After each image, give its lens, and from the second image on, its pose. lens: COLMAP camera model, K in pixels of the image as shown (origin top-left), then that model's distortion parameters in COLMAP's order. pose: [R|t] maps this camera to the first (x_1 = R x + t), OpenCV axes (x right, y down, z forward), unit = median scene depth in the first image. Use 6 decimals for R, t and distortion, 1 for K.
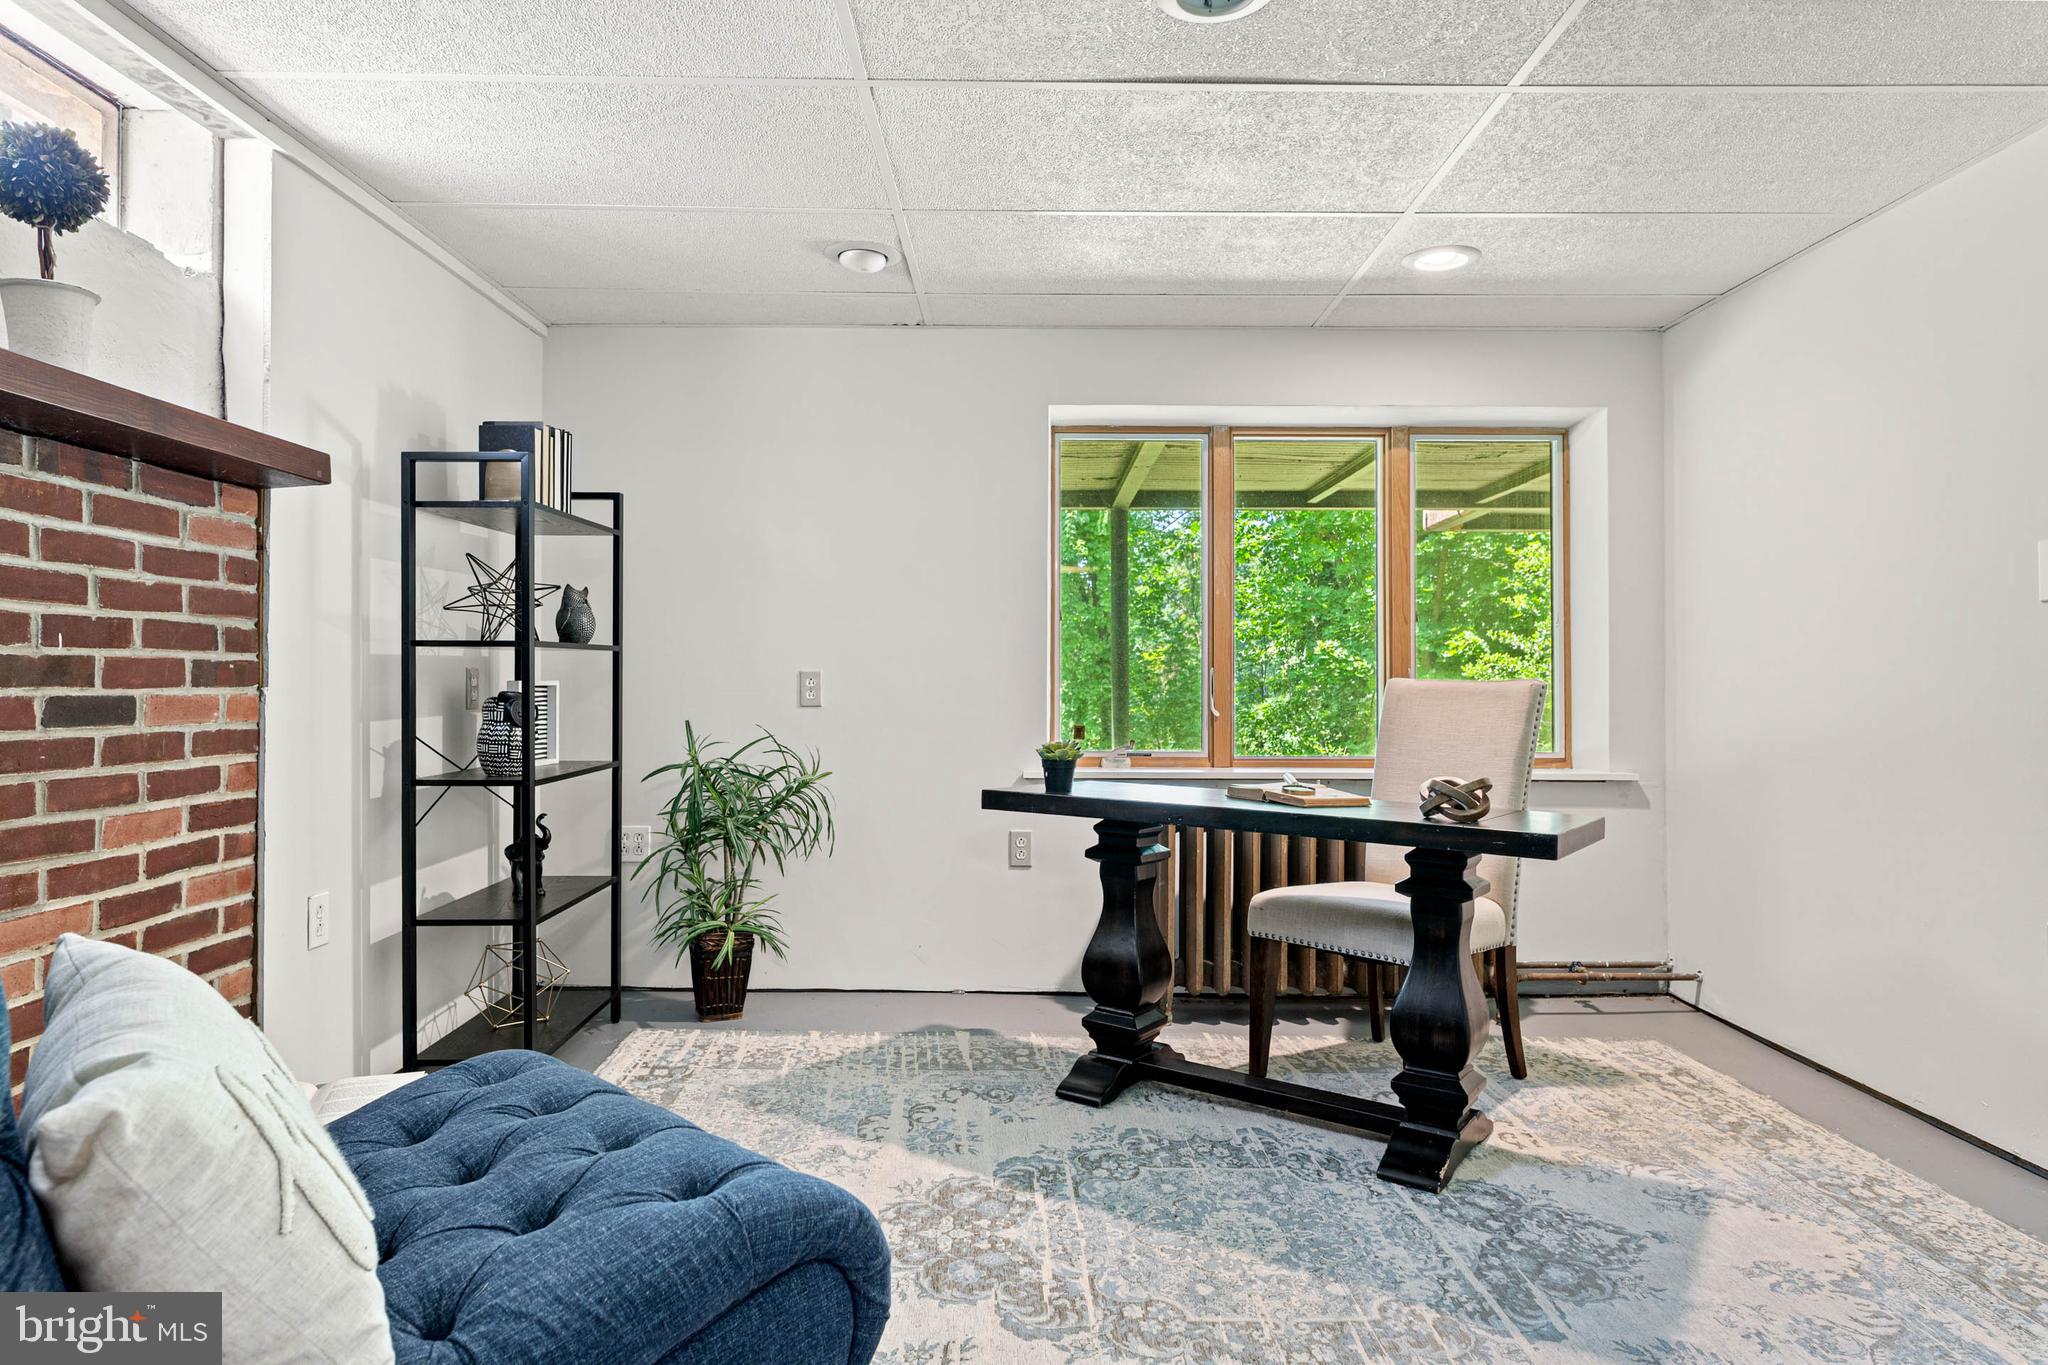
lens RADIAL K [[1173.3, 0, 1012.1], [0, 1173.3, 672.7], [0, 0, 1]] dist [0.001099, -0.001229]
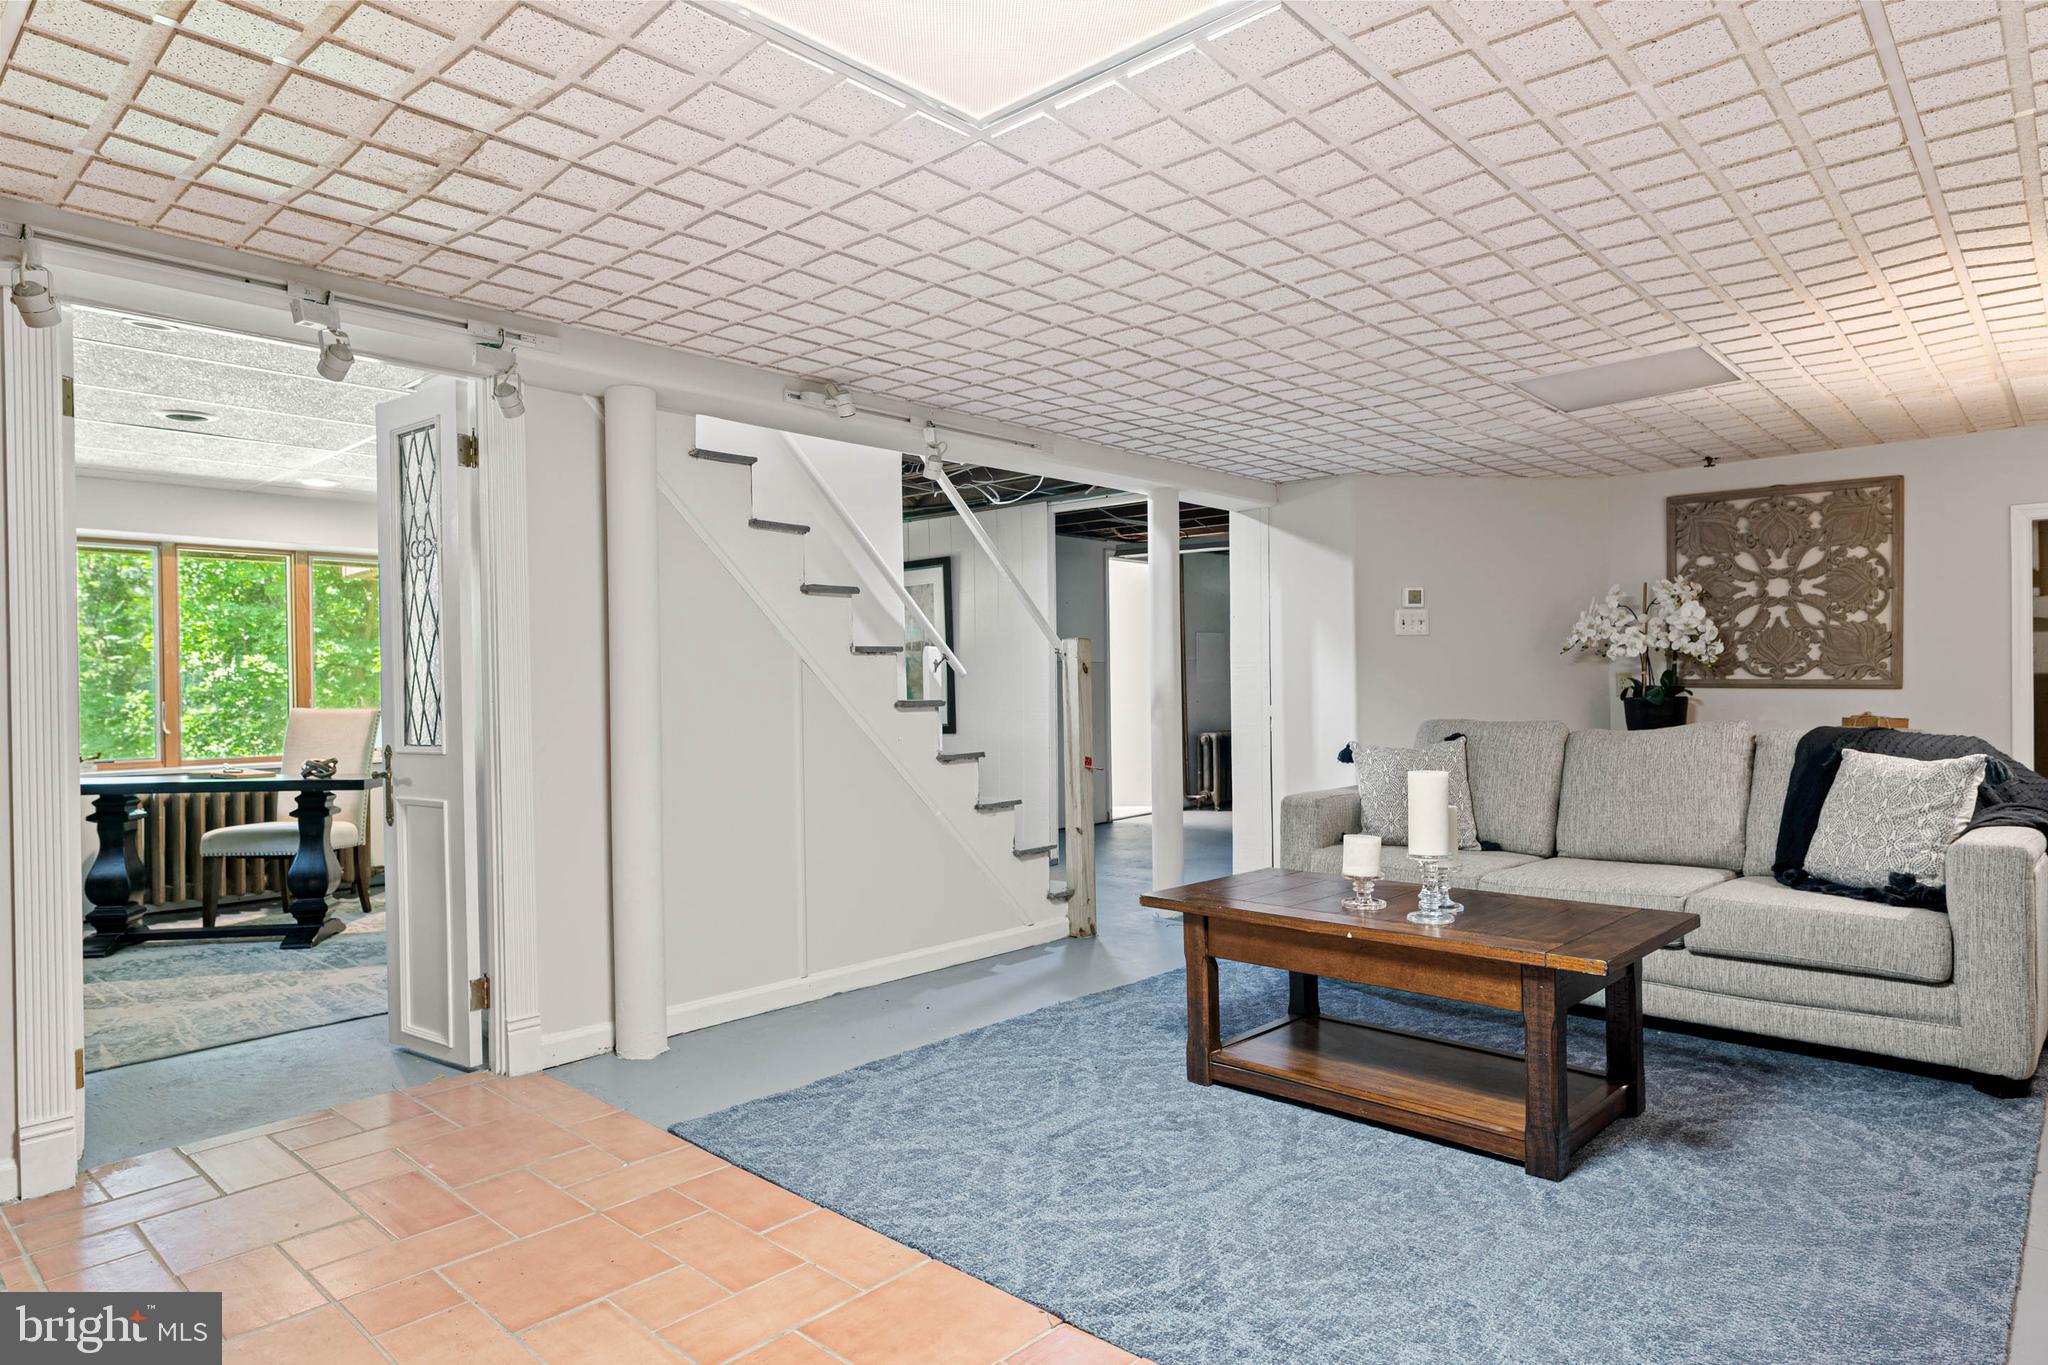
lens RADIAL K [[1173.3, 0, 1016.7], [0, 1173.3, 684.1], [0, 0, 1]] dist [0.001099, -0.001229]
pose [[0.671381, -0.013643, 0.740987, -0.428334], [0.006242, 0.999899, 0.012754, -0.078564], [-0.741086, -0.003938, 0.671398, -1.679412]]
